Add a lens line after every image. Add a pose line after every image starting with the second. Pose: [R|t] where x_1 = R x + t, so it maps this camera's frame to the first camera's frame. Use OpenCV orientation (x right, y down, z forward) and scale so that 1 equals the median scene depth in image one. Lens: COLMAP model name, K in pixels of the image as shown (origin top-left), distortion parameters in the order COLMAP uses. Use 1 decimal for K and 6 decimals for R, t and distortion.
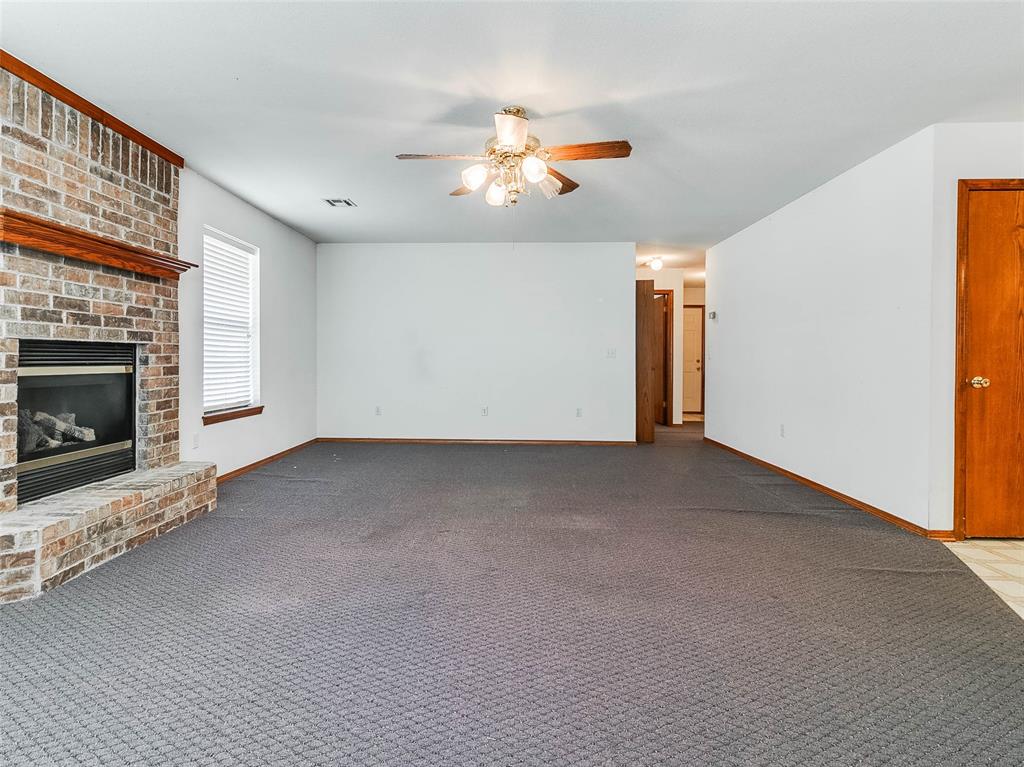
lens RADIAL K [[515.6, 0, 506.8], [0, 515.6, 363.7], [0, 0, 1]] dist [0.000267, 0.000107]
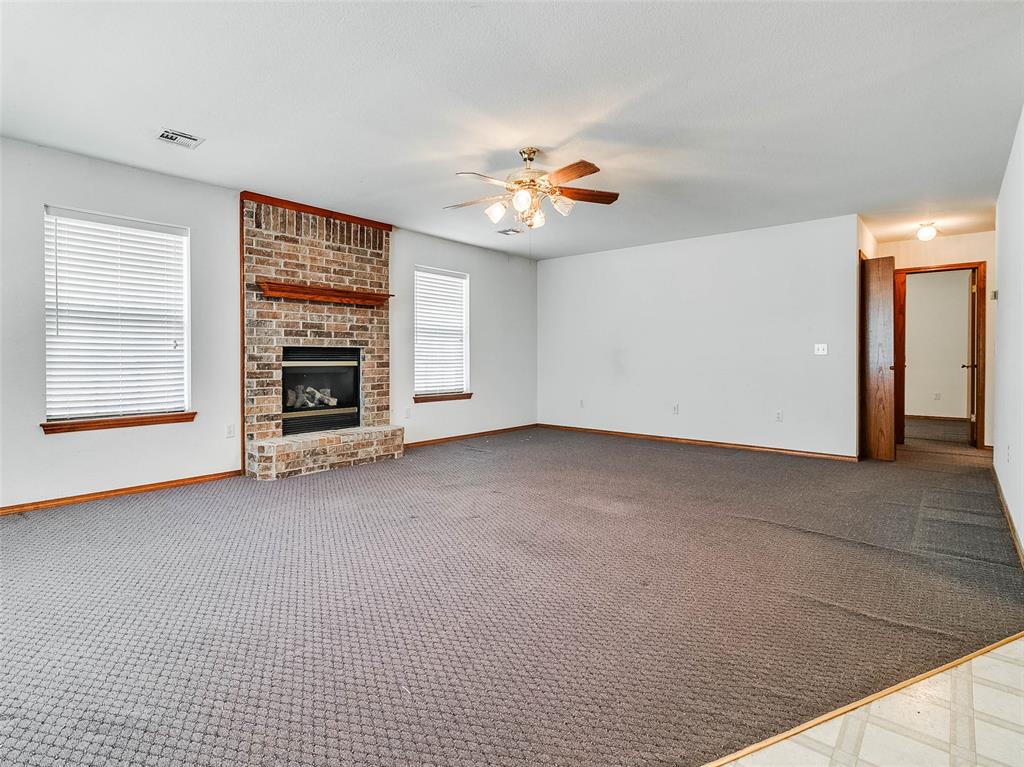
lens RADIAL K [[526.5, 0, 508.0], [0, 526.5, 362.5], [0, 0, 1]] dist [-0.000787, 0.000322]
pose [[0.782640, 0.003232, -0.622467, 0.721323], [-0.004087, 0.999992, 0.000054, 0.006120], [0.622462, 0.002502, 0.782646, 0.004129]]
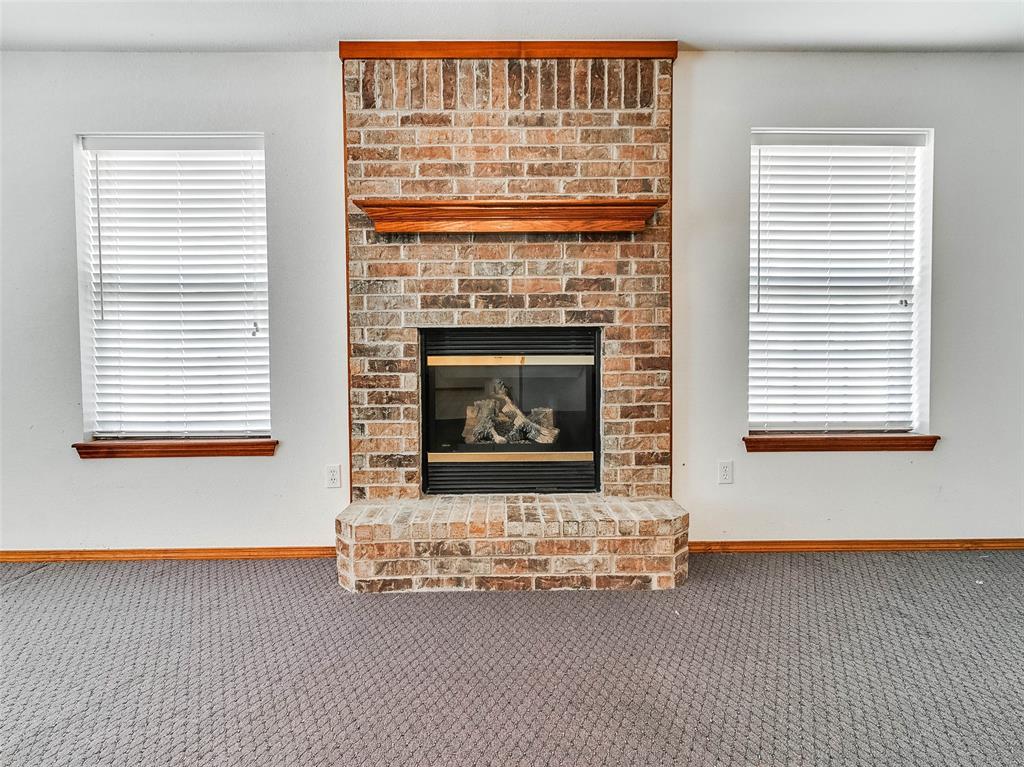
lens RADIAL K [[526.5, 0, 508.0], [0, 526.5, 362.5], [0, 0, 1]] dist [-0.000787, 0.000322]
pose [[0.032210, 0.028944, -0.999062, 0.057349], [-0.002719, 0.999579, 0.028871, -0.008960], [0.999477, 0.001786, 0.032275, 0.914517]]
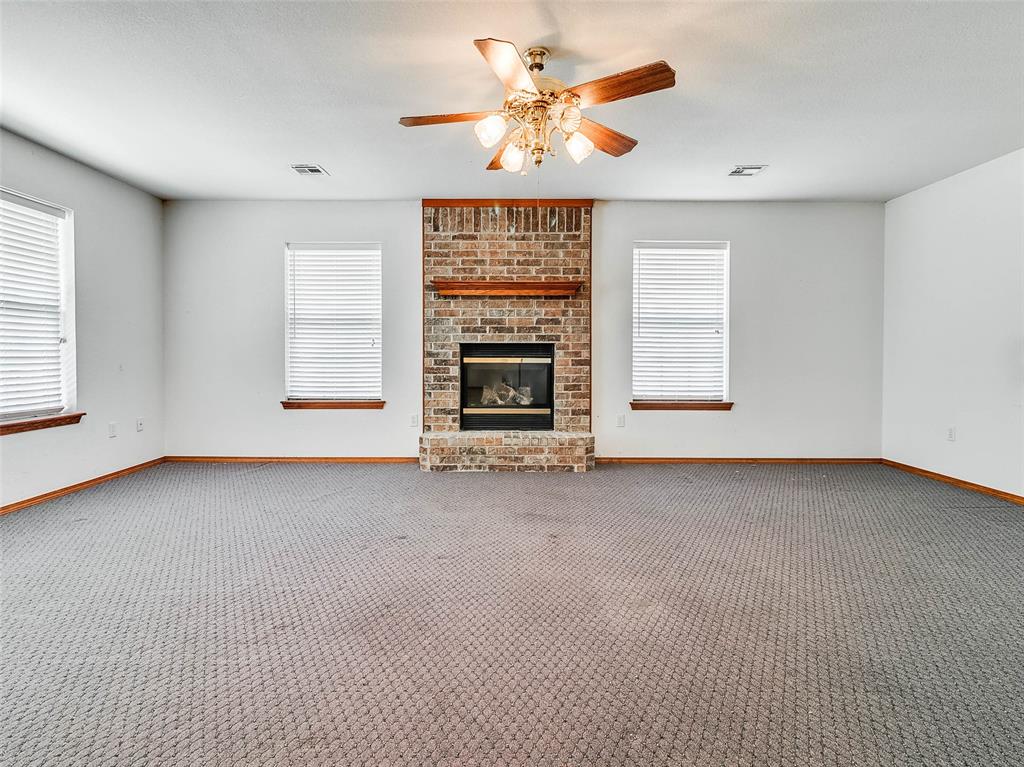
lens RADIAL K [[534.3, 0, 517.5], [0, 534.3, 362.4], [0, 0, 1]] dist [-0.003141, 0.000211]
pose [[0.036375, 0.014362, -0.999235, 0.850307], [-0.011963, 0.999831, 0.013935, -0.004905], [0.999267, 0.011447, 0.036540, 0.917951]]
